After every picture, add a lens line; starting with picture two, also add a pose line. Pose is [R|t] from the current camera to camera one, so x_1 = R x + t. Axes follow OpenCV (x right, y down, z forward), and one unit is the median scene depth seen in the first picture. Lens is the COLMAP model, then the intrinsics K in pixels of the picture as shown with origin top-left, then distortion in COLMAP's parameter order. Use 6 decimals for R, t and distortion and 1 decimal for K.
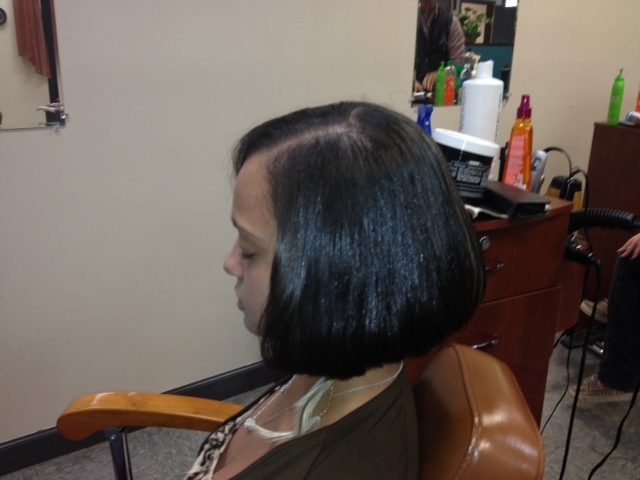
lens RADIAL K [[607.1, 0, 320.0], [0, 607.1, 240.0], [0, 0, 1]] dist [0.108341, -0.264482]
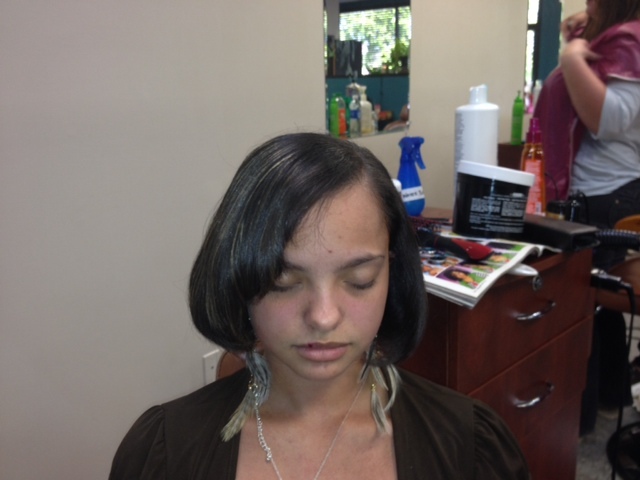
lens RADIAL K [[607.1, 0, 320.0], [0, 607.1, 240.0], [0, 0, 1]] dist [0.108341, -0.264482]
pose [[0.964677, -0.105564, 0.241360, -0.244804], [0.118720, 0.992098, -0.040590, -0.056896], [-0.235168, 0.067810, 0.969586, 0.197160]]
